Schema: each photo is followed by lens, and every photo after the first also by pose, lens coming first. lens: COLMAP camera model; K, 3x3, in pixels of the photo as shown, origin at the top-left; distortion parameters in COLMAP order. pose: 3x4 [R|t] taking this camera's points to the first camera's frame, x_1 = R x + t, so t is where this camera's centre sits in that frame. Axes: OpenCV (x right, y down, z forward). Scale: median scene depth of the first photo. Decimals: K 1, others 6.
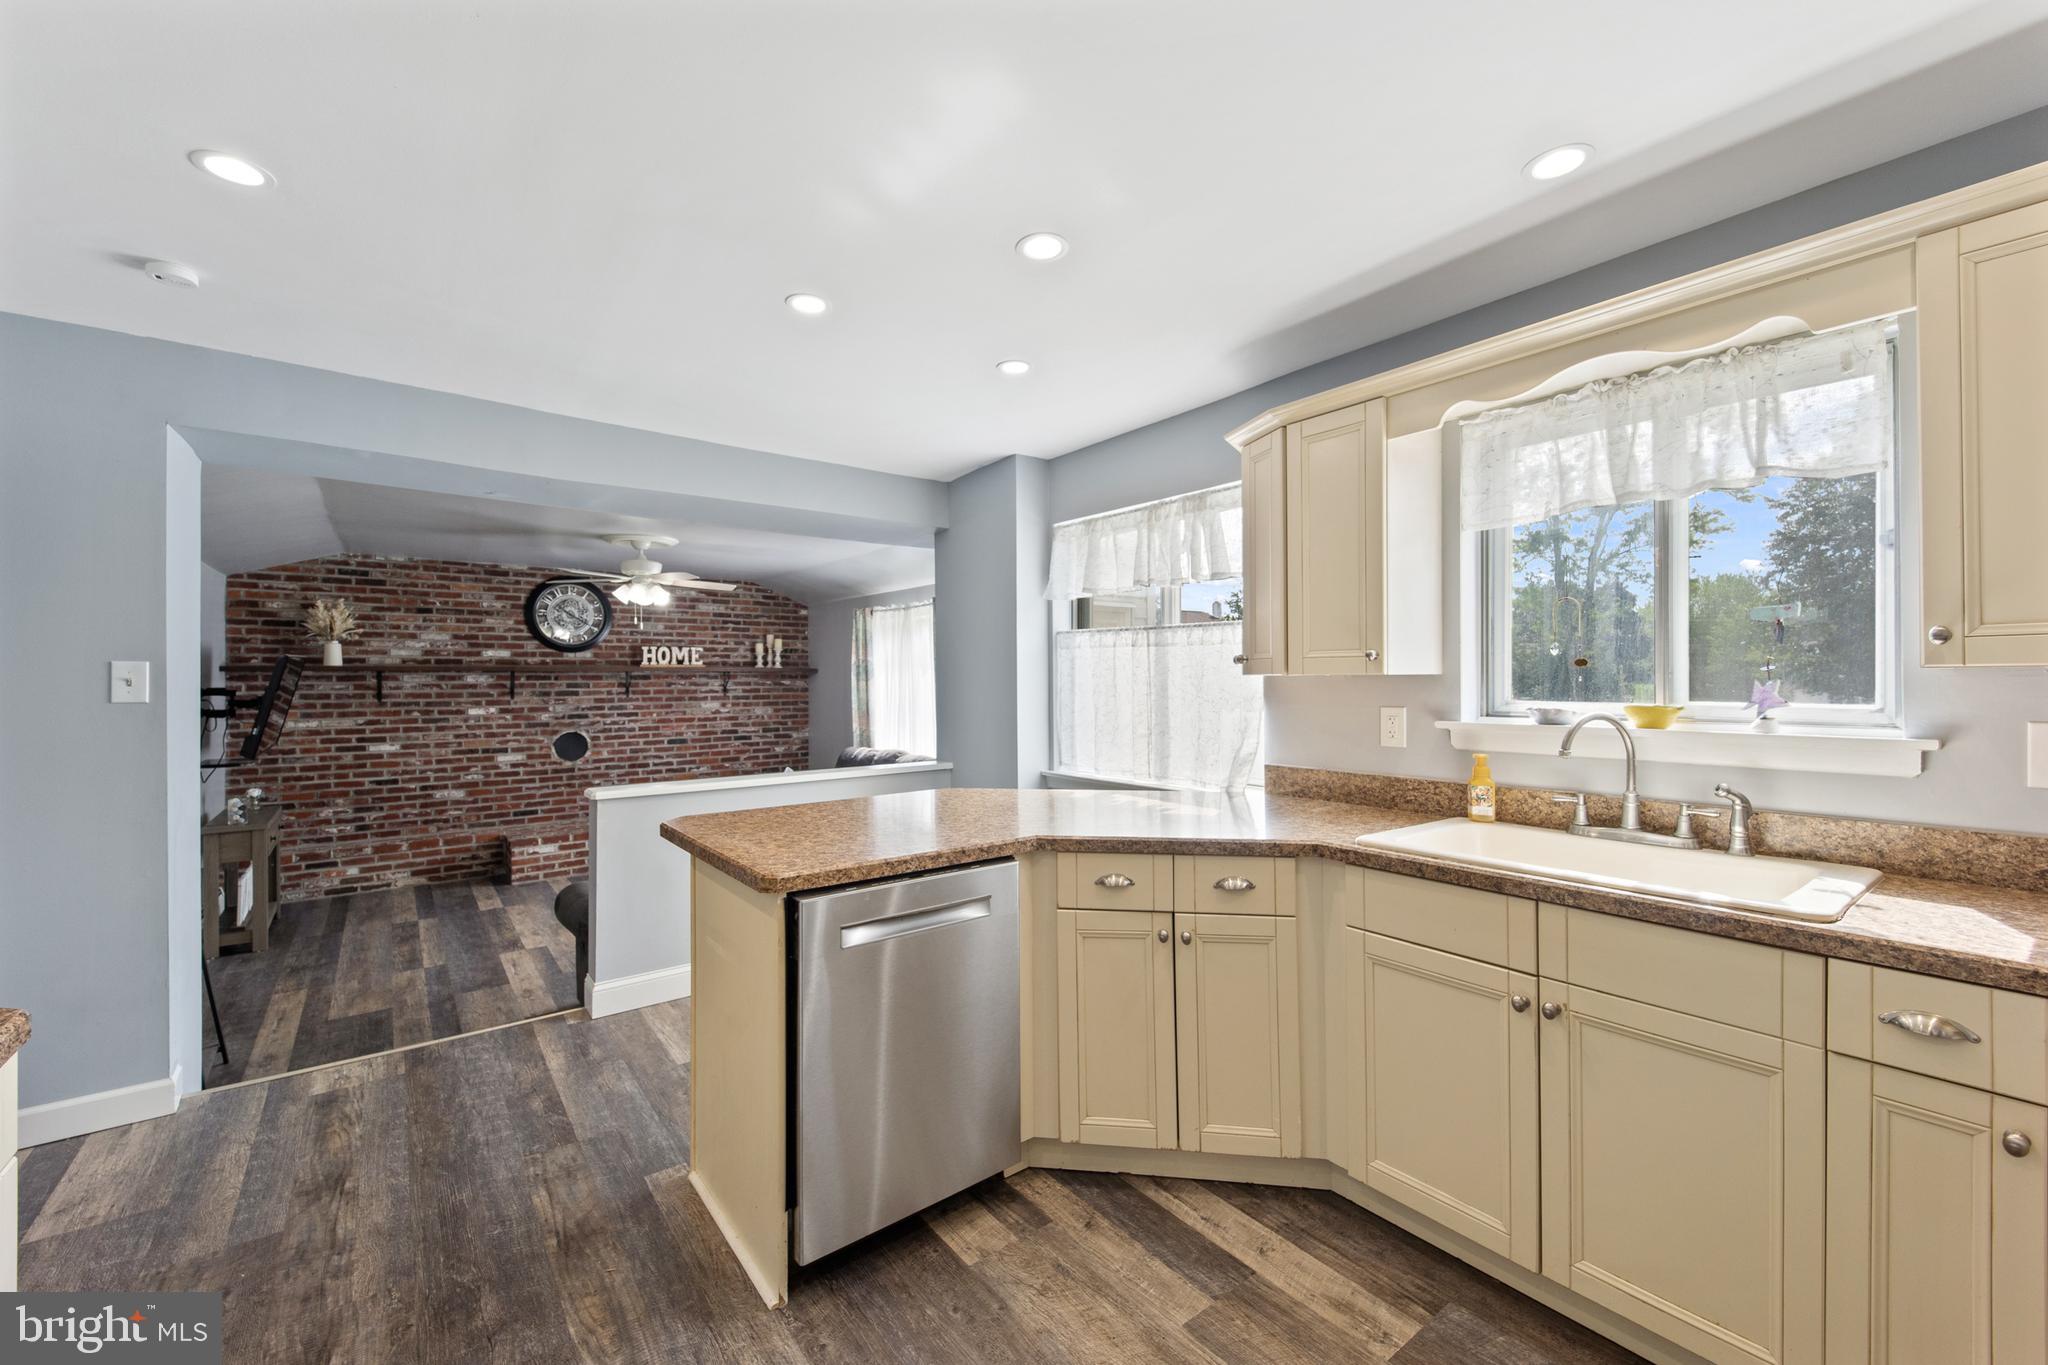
lens RADIAL K [[826.5, 0, 1026.1], [0, 826.5, 678.6], [0, 0, 1]] dist [0.007898, -0.001994]
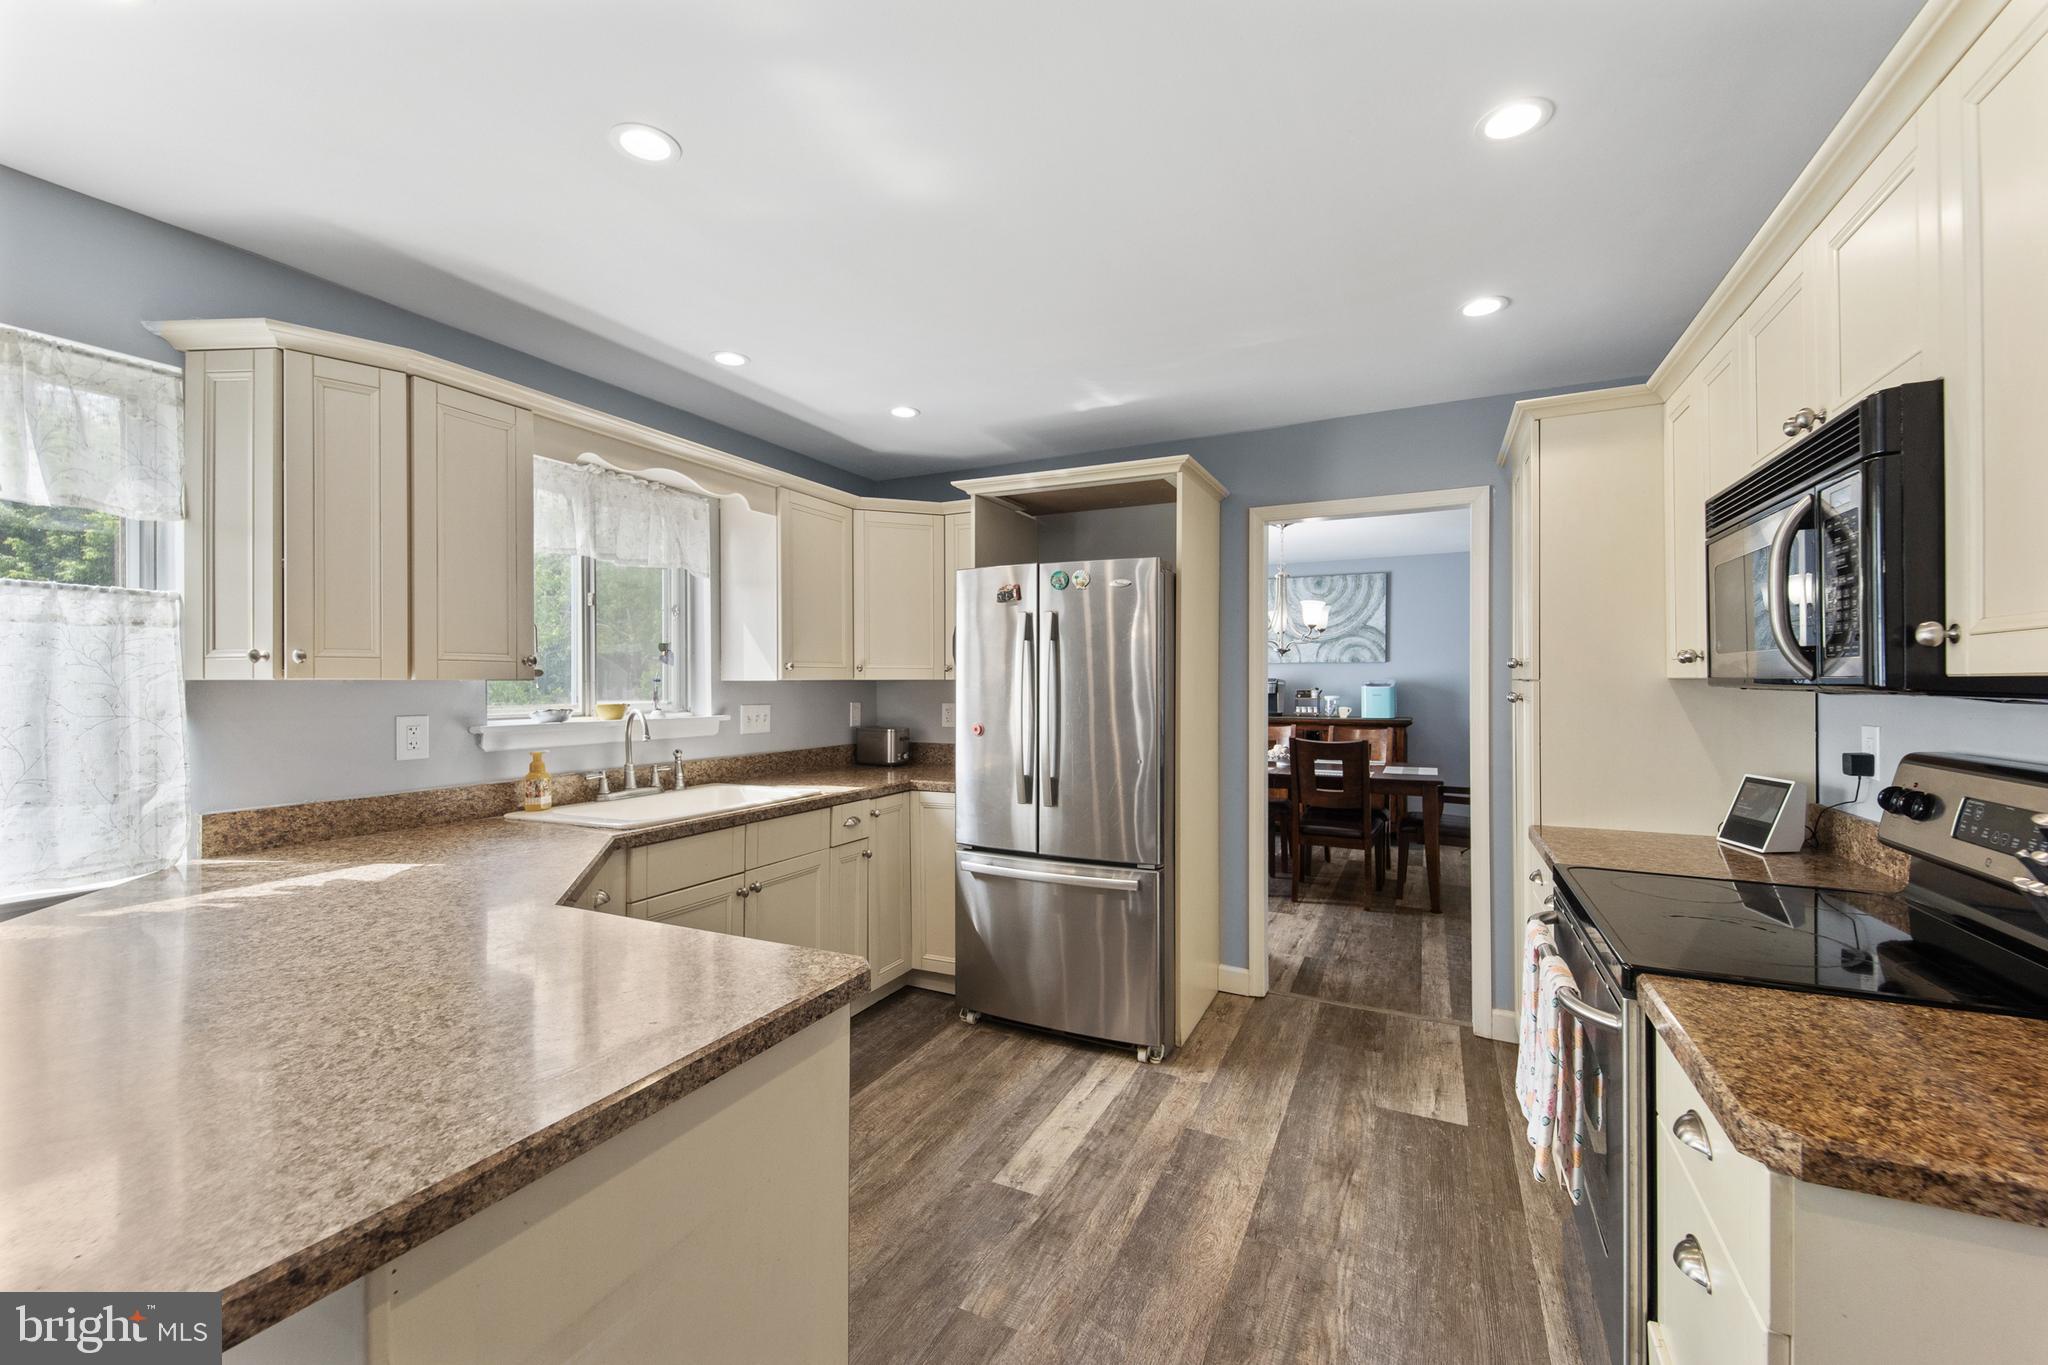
lens RADIAL K [[826.5, 0, 1023.4], [0, 826.5, 681.1], [0, 0, 1]] dist [0.007898, -0.001994]
pose [[-0.440883, 0.008194, 0.897527, -0.253721], [0.007772, 0.999956, -0.005311, 0.002387], [-0.897531, 0.004634, -0.440927, 0.299973]]
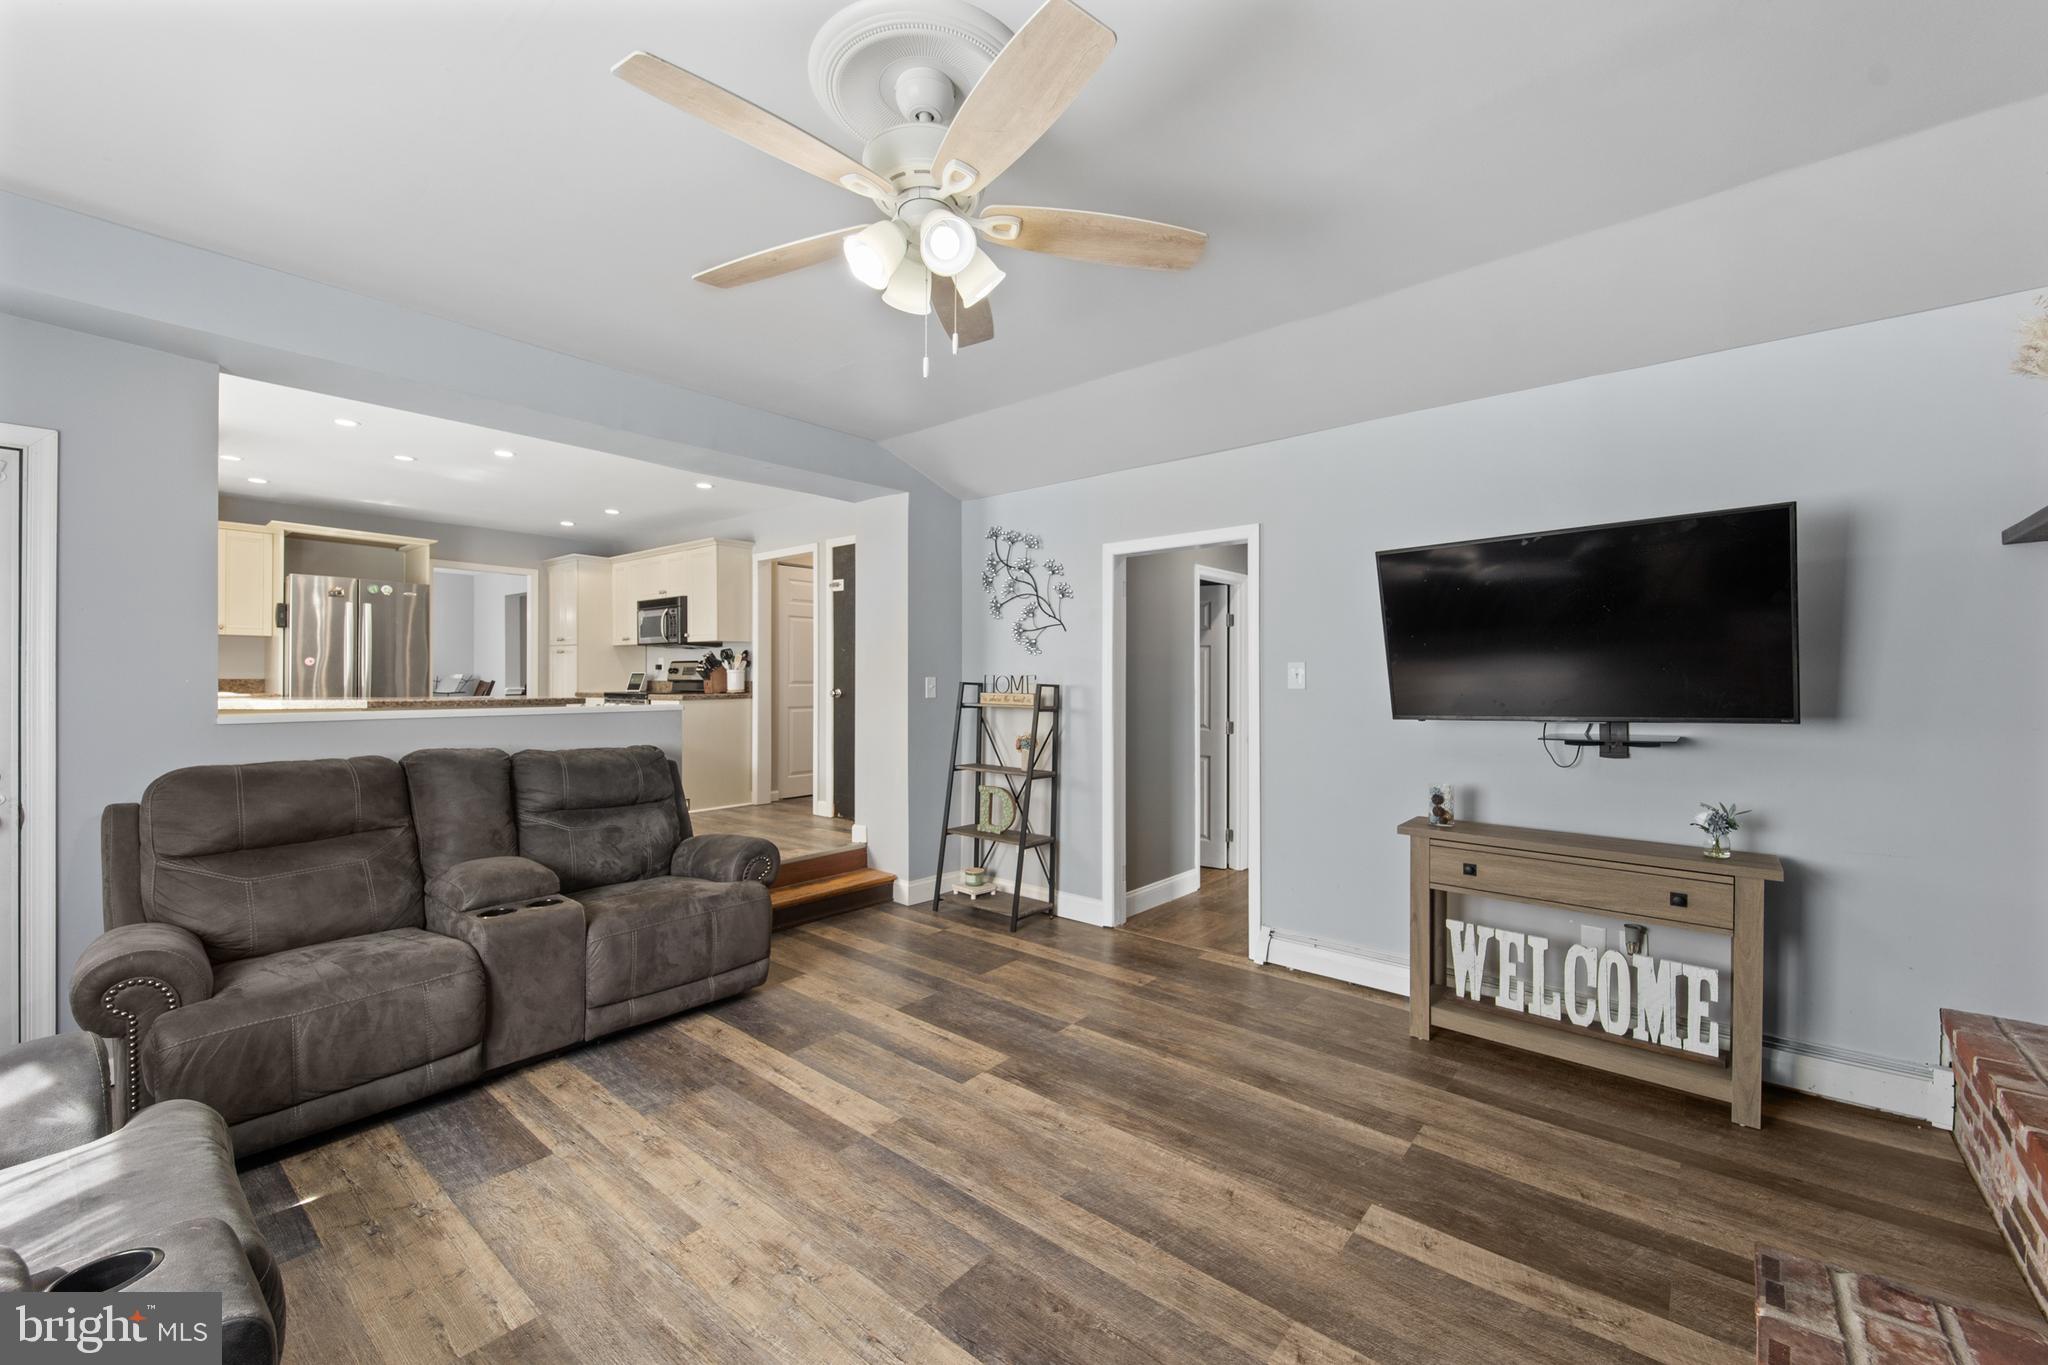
lens RADIAL K [[826.5, 0, 1016.5], [0, 826.5, 678.3], [0, 0, 1]] dist [0.007898, -0.001994]
pose [[-0.978930, 0.005325, -0.204126, -0.375523], [0.005264, 0.999986, 0.000837, 0.046700], [0.204128, -0.000255, -0.978944, 1.132031]]
